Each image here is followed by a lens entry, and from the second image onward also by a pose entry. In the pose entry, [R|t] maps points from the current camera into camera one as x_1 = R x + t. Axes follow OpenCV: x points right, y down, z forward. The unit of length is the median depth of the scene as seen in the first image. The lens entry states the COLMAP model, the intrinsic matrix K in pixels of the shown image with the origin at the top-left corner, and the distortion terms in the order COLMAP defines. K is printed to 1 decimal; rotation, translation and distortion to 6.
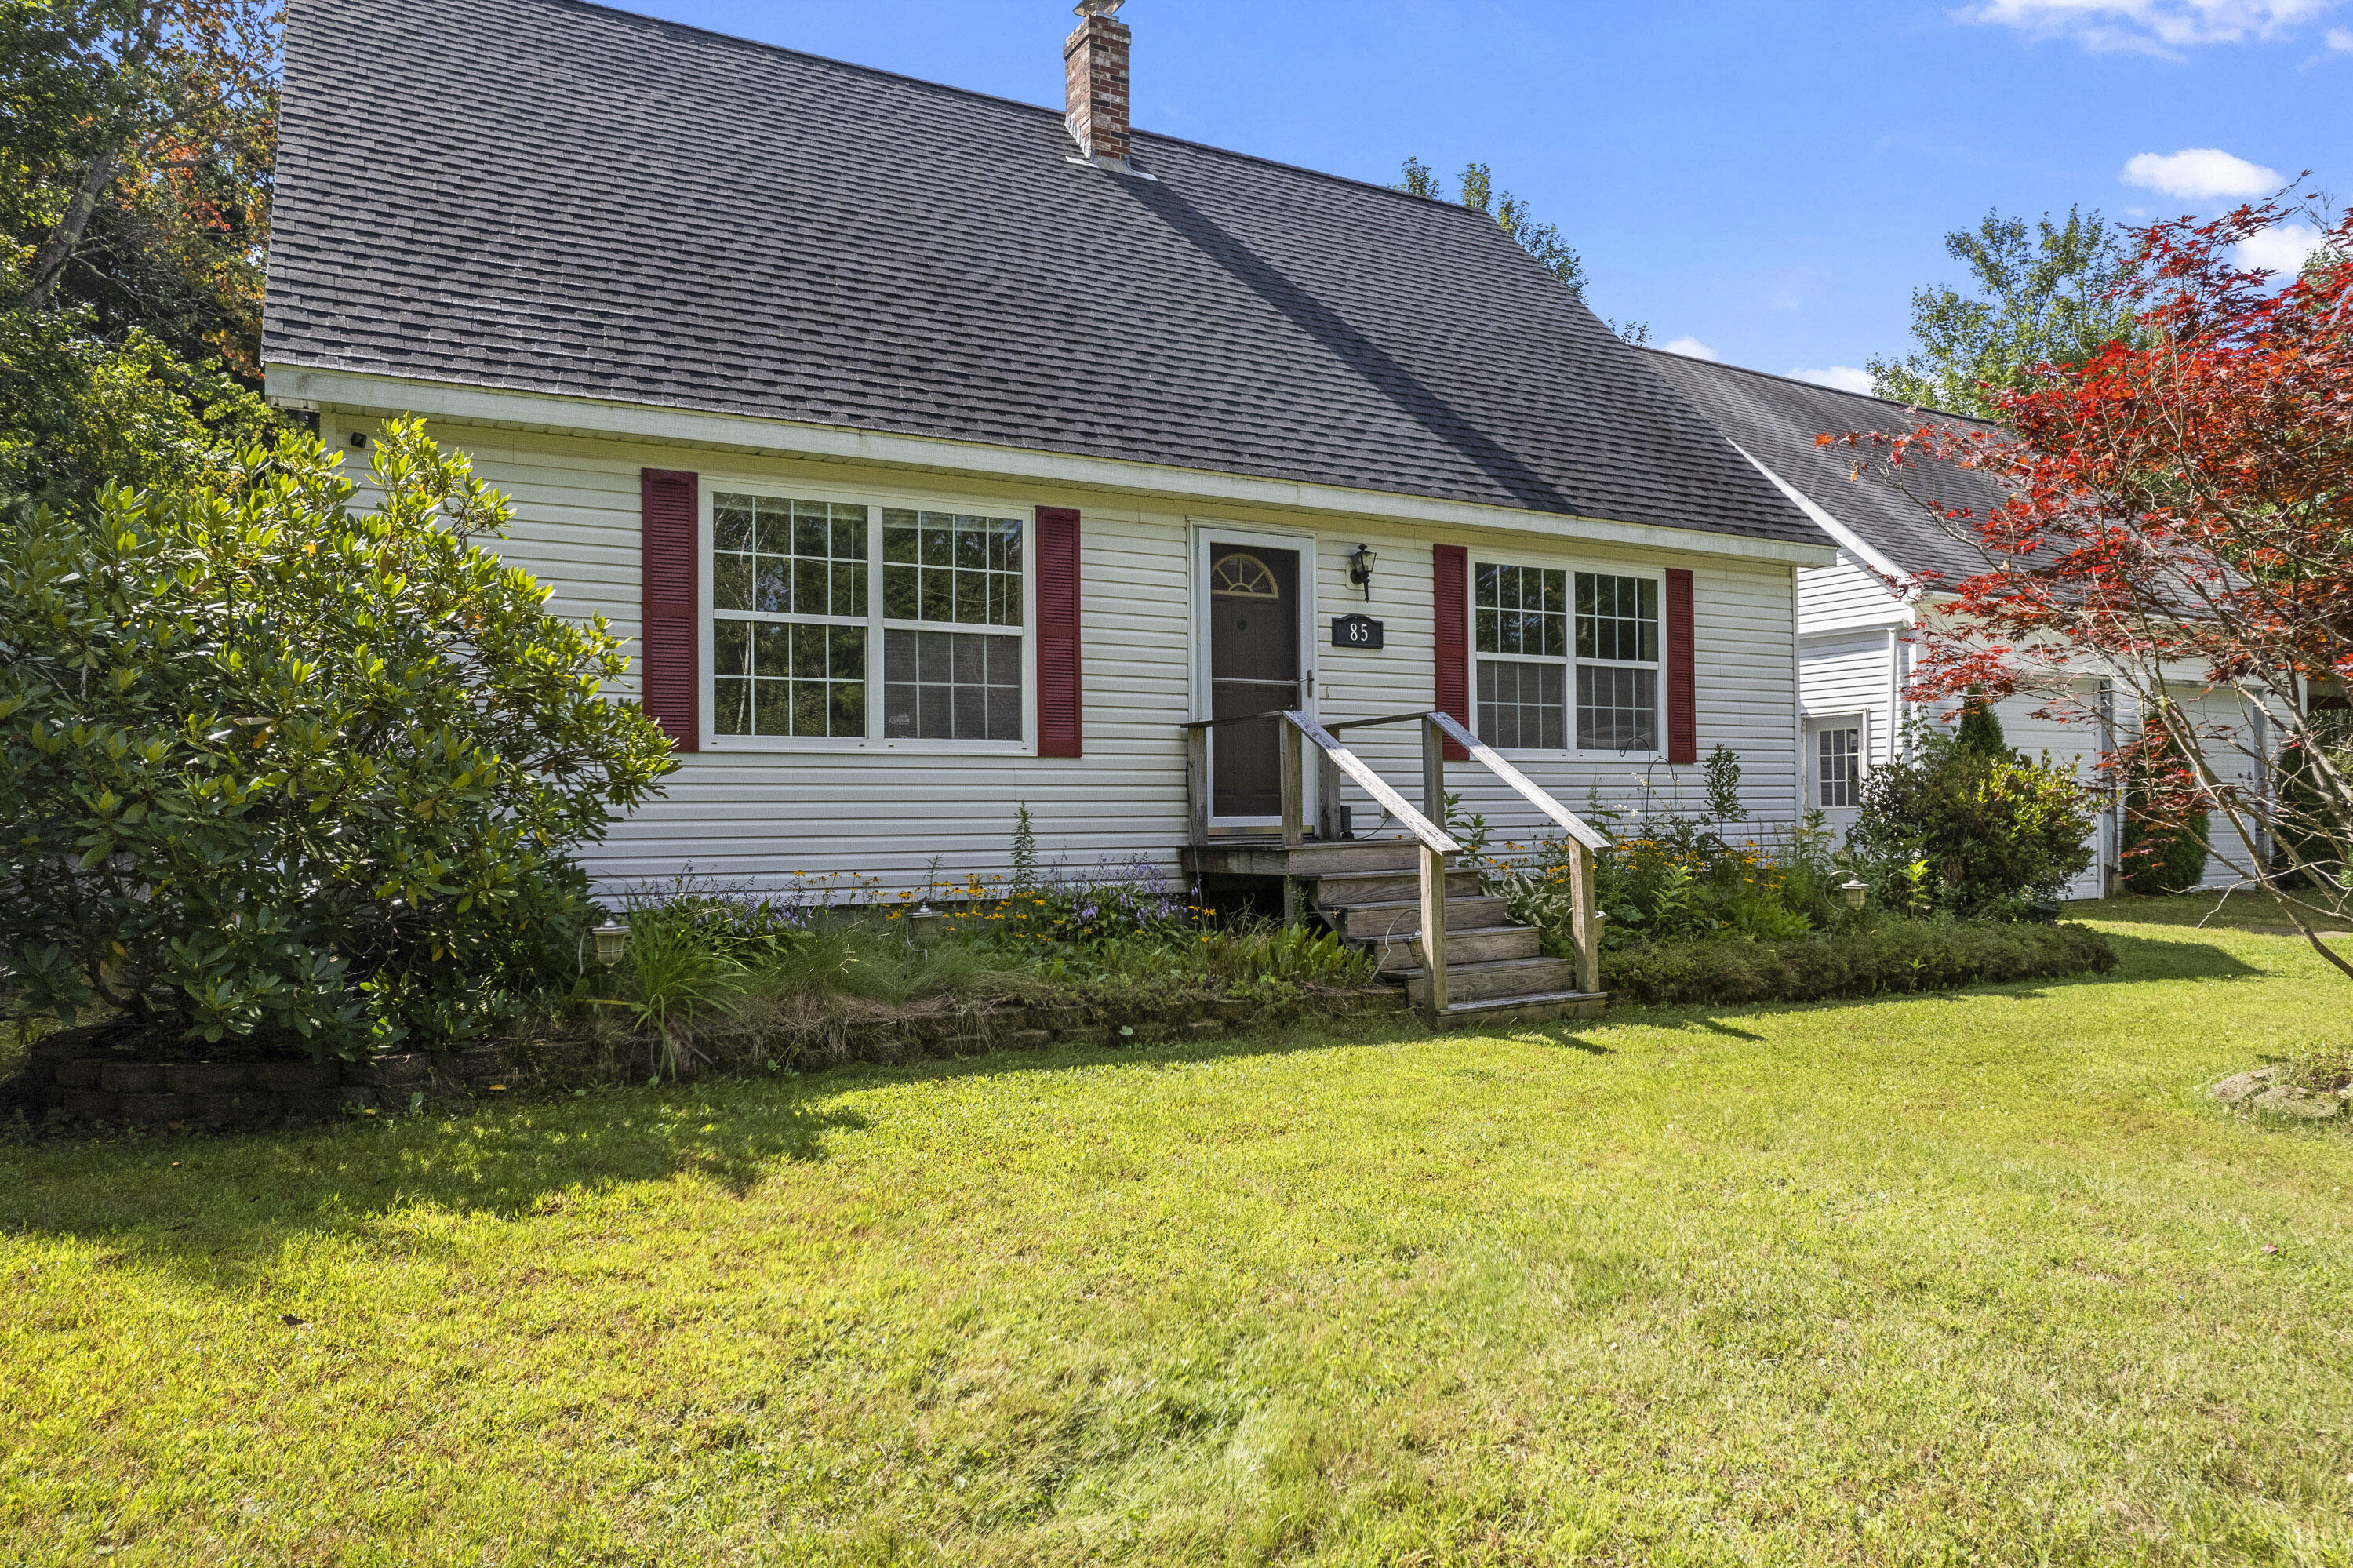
lens RADIAL K [[1522.4, 0, 1196.6], [0, 1522.4, 790.1], [0, 0, 1]] dist [-0.090859, 0.070799]
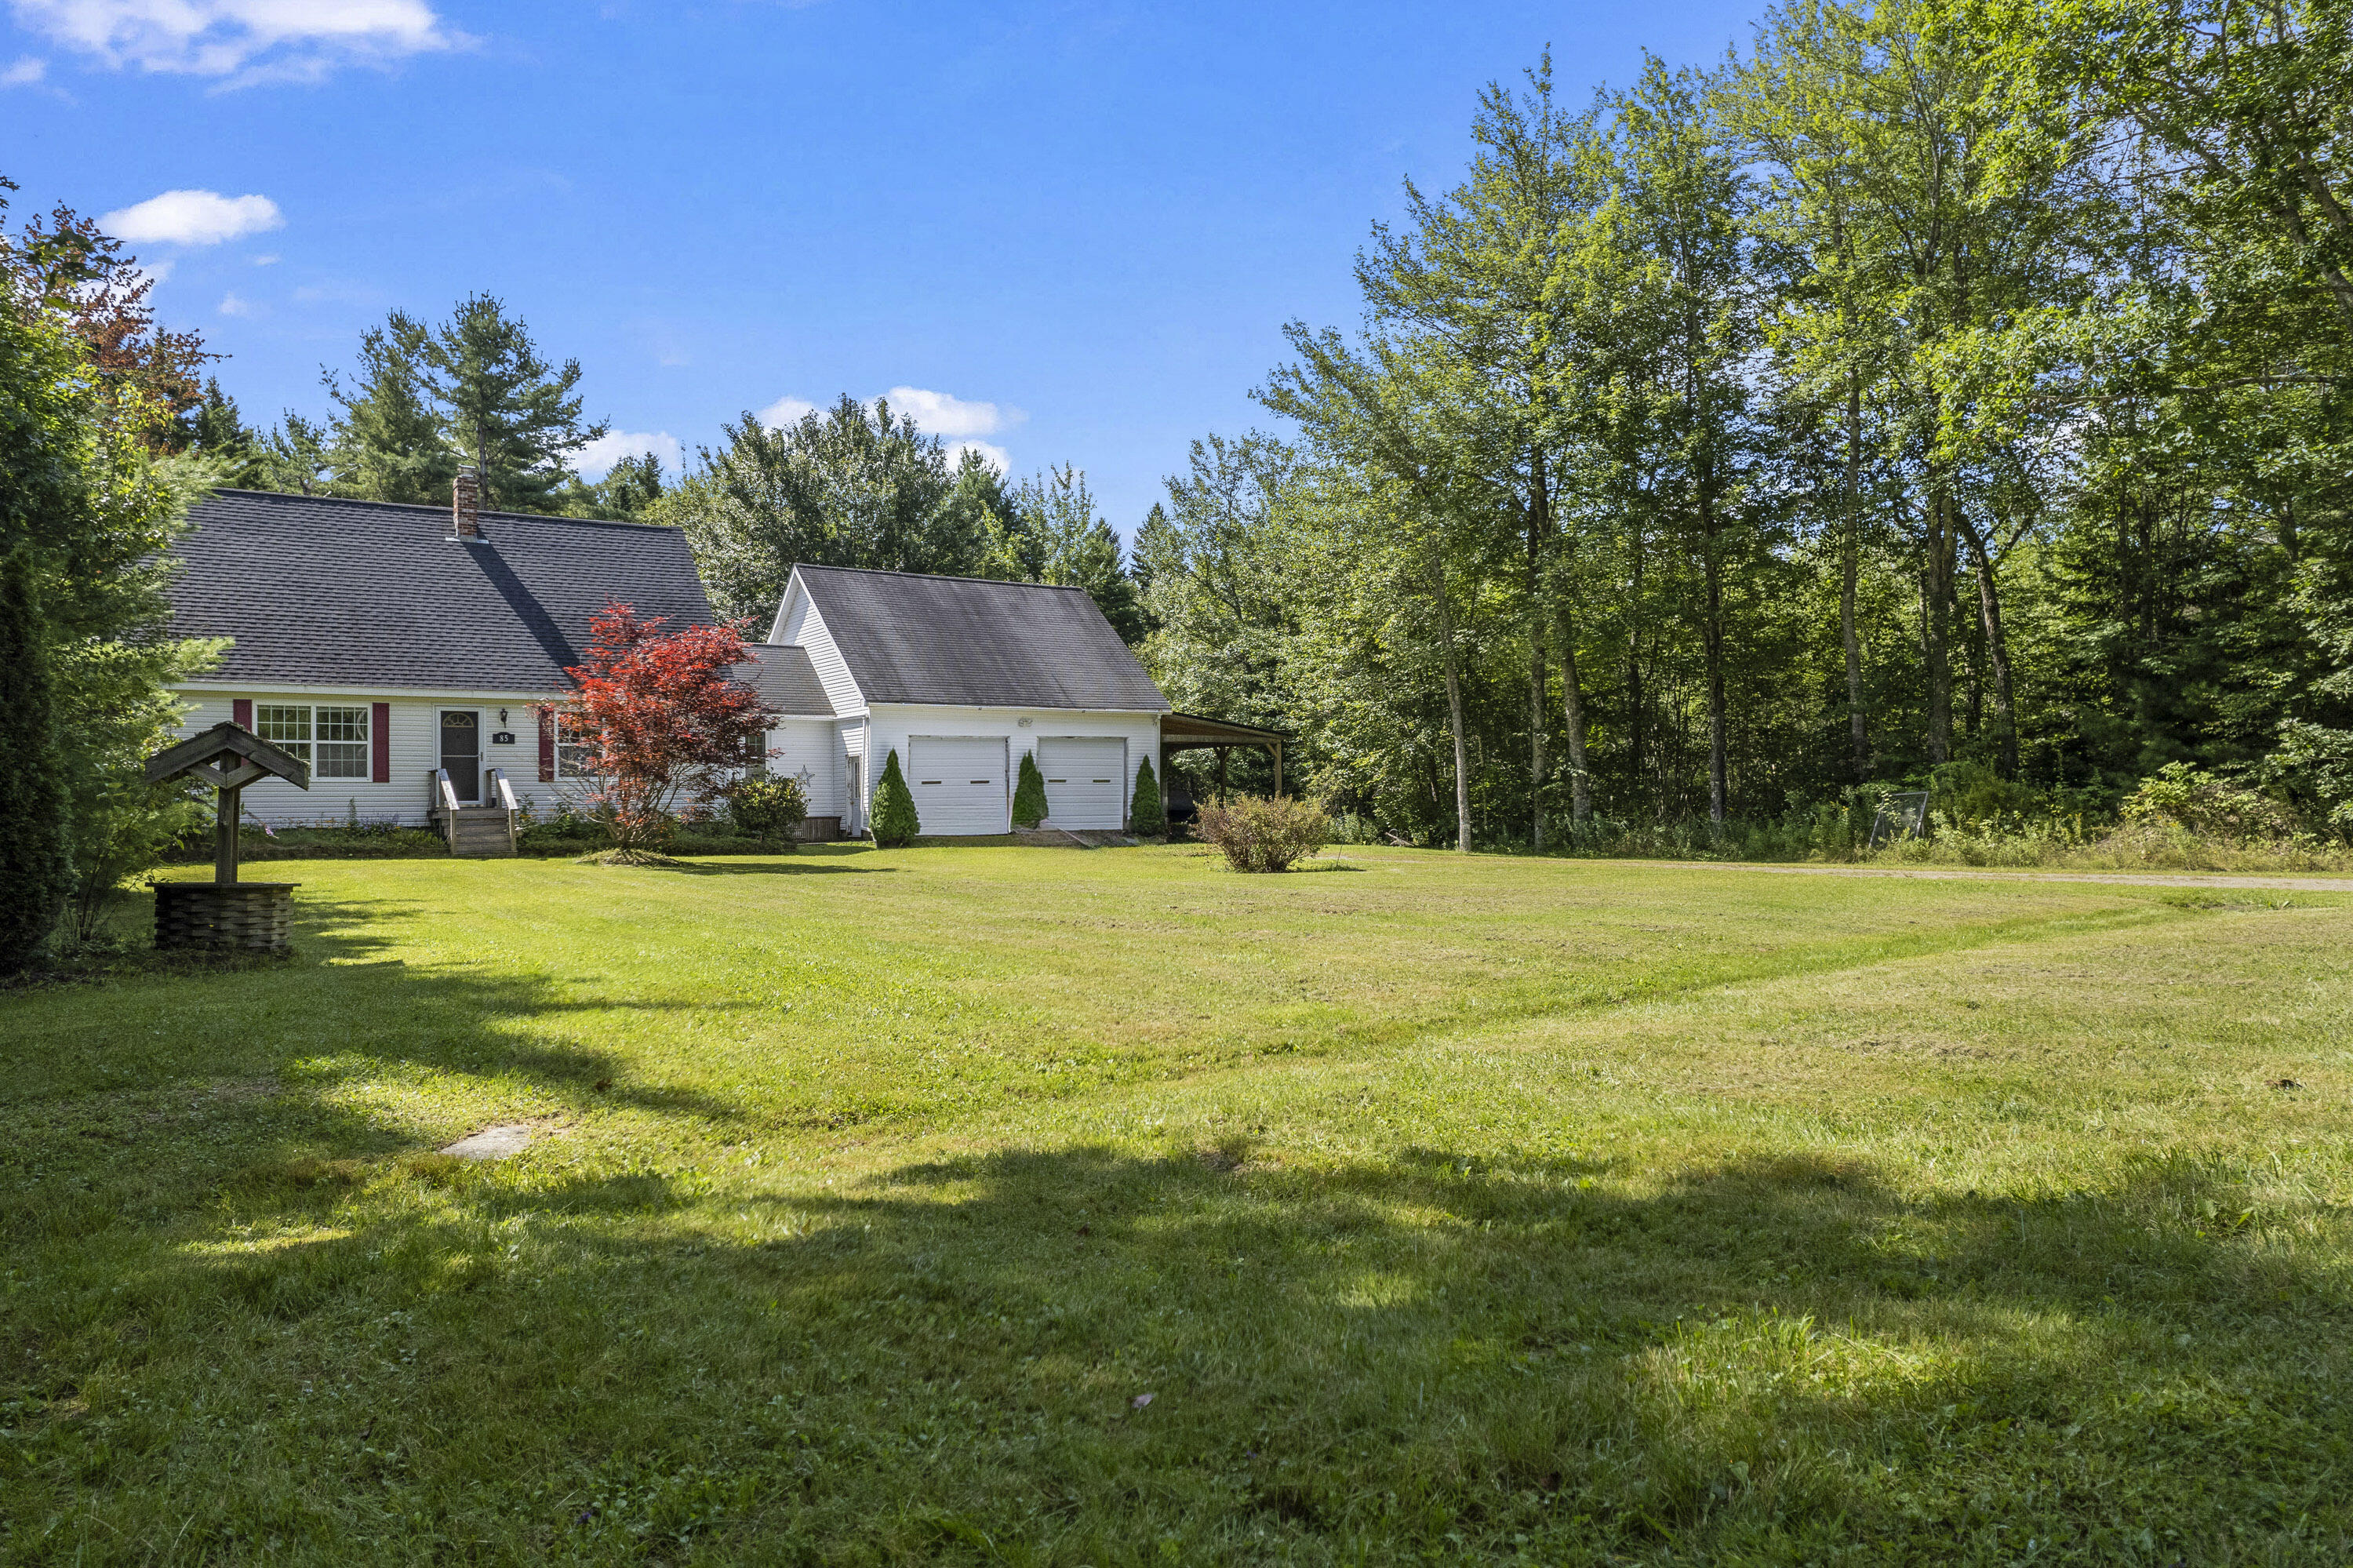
lens RADIAL K [[1522.4, 0, 1196.6], [0, 1522.4, 790.1], [0, 0, 1]] dist [-0.090859, 0.070799]
pose [[0.996395, -0.003507, 0.084767, 1.349034], [0.003269, 0.999990, 0.002947, -0.008993], [-0.084777, -0.002659, 0.996396, -2.251413]]
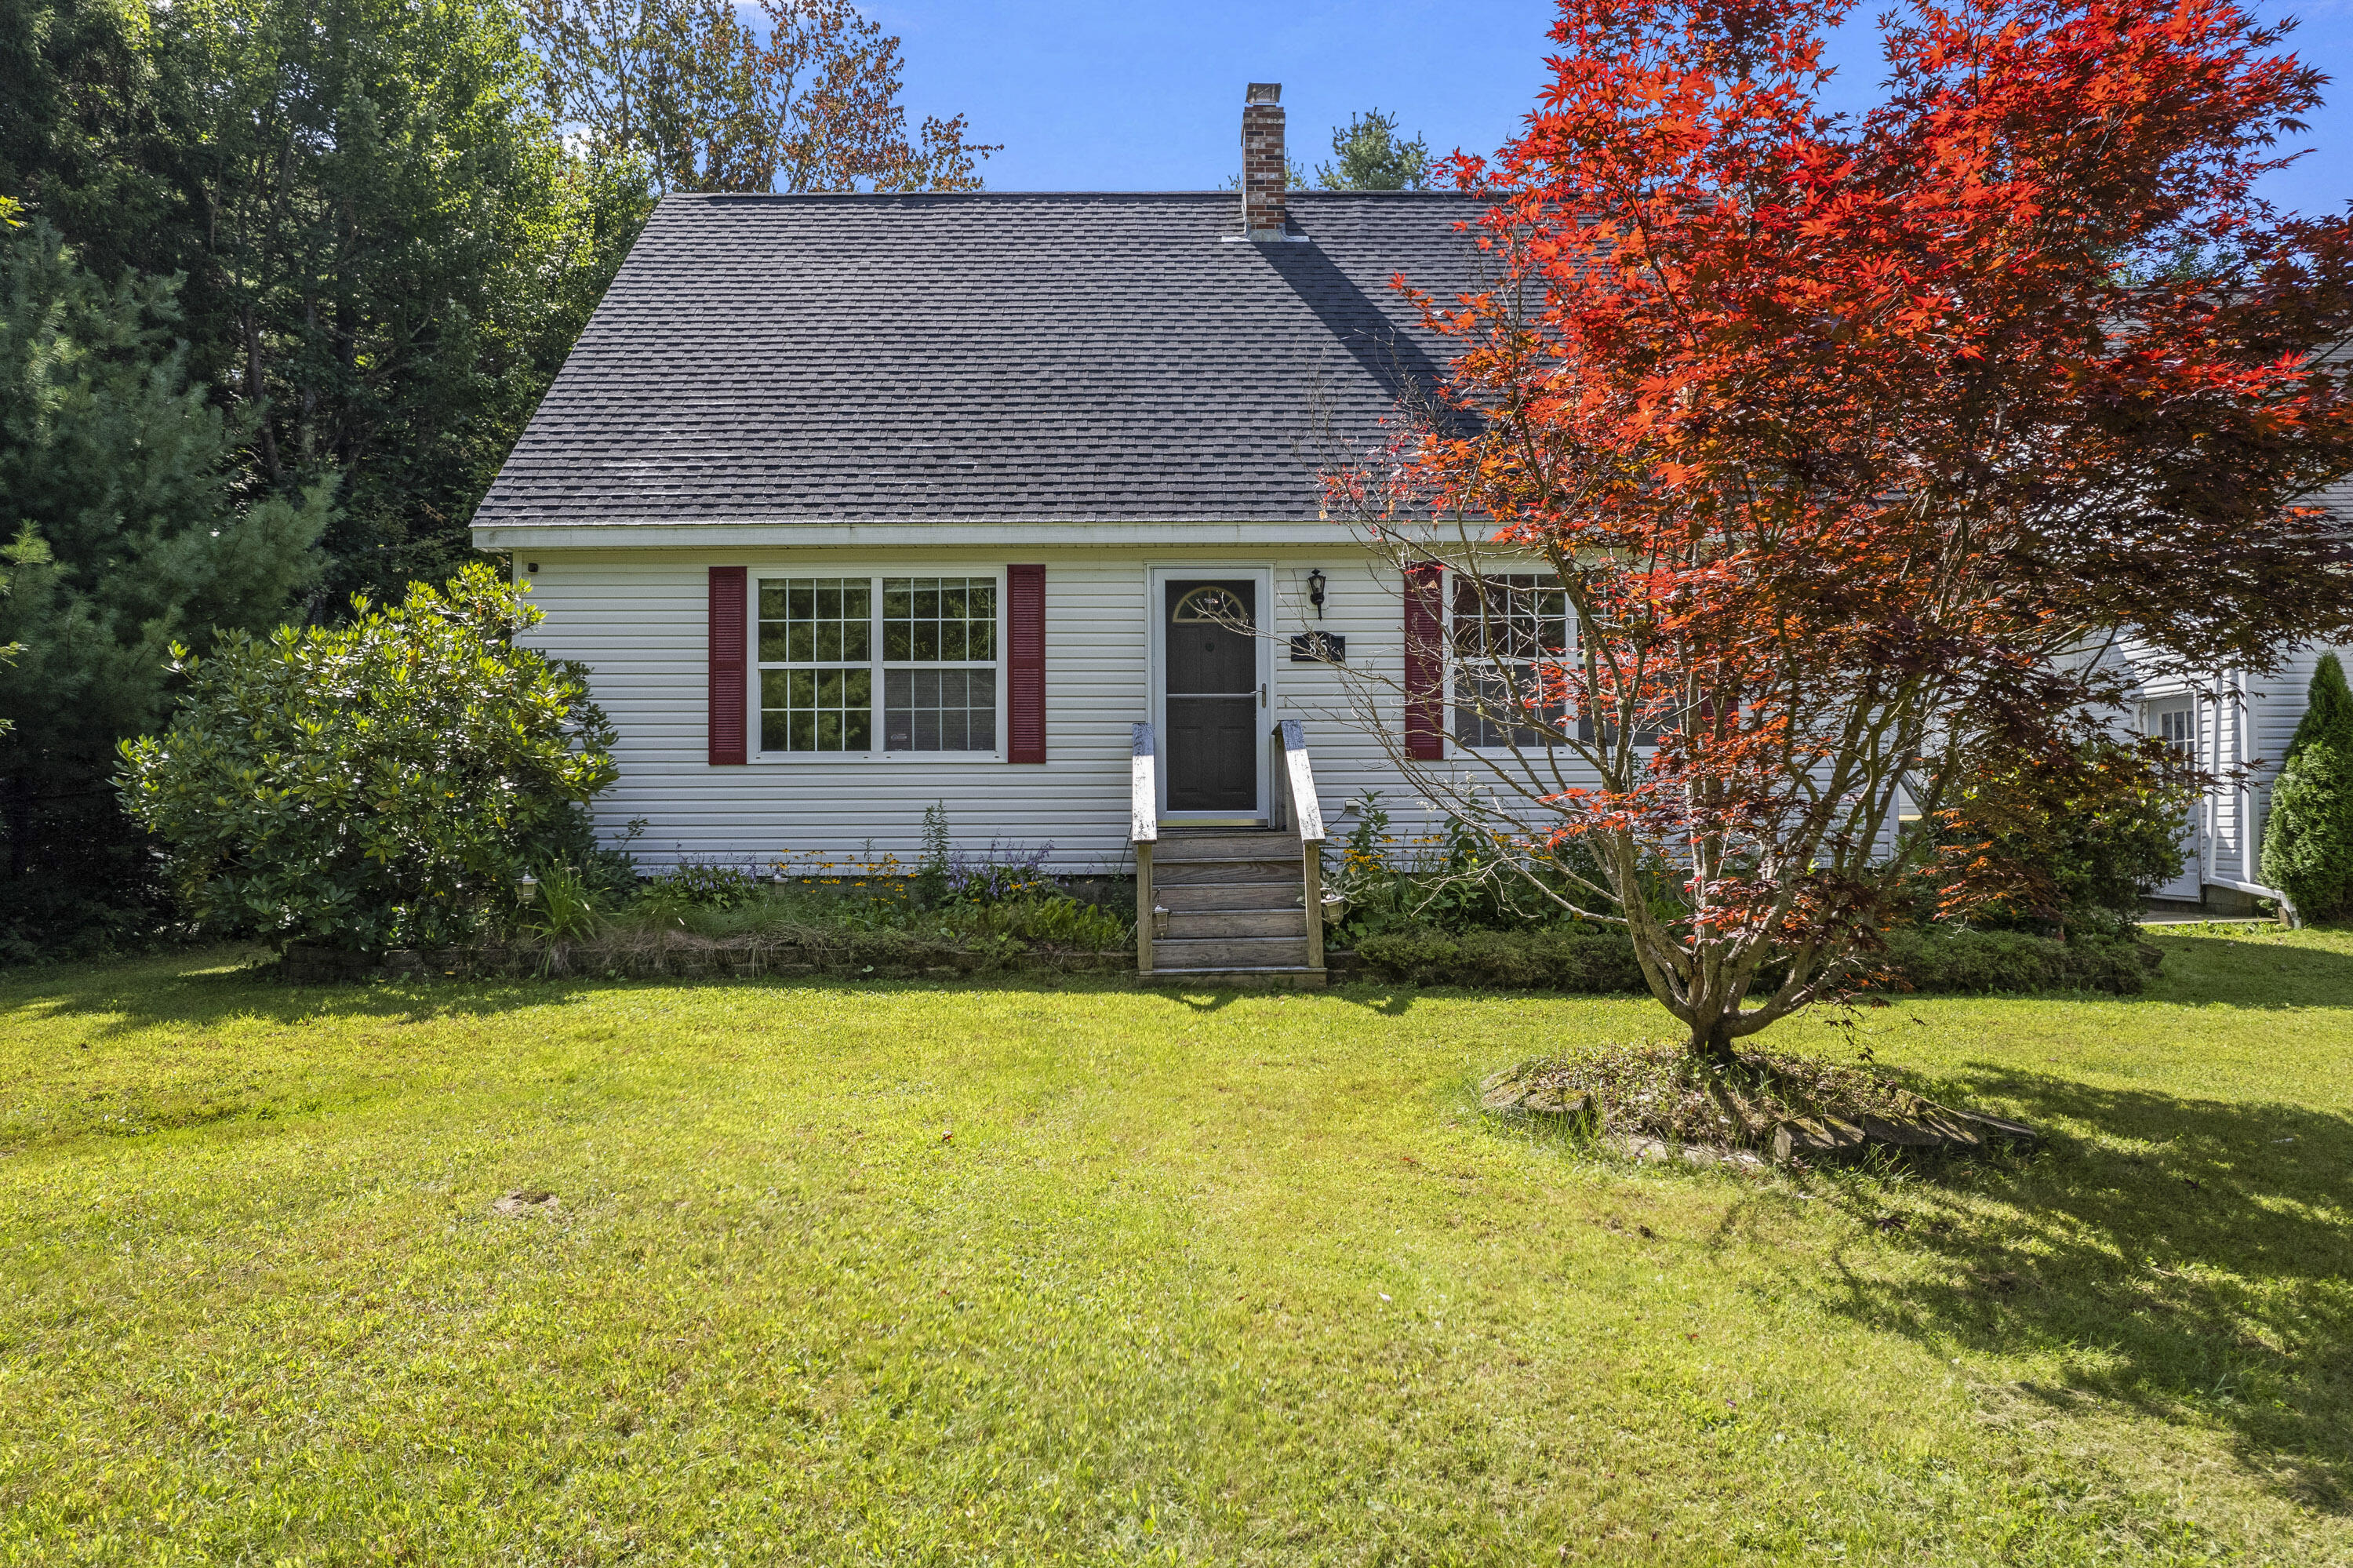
lens RADIAL K [[1522.4, 0, 1196.6], [0, 1522.4, 790.1], [0, 0, 1]] dist [-0.090859, 0.070799]
pose [[0.875803, -0.003230, -0.482658, 0.646024], [0.005732, 0.999977, 0.003709, -0.003334], [0.482635, -0.006015, 0.875801, -0.033299]]
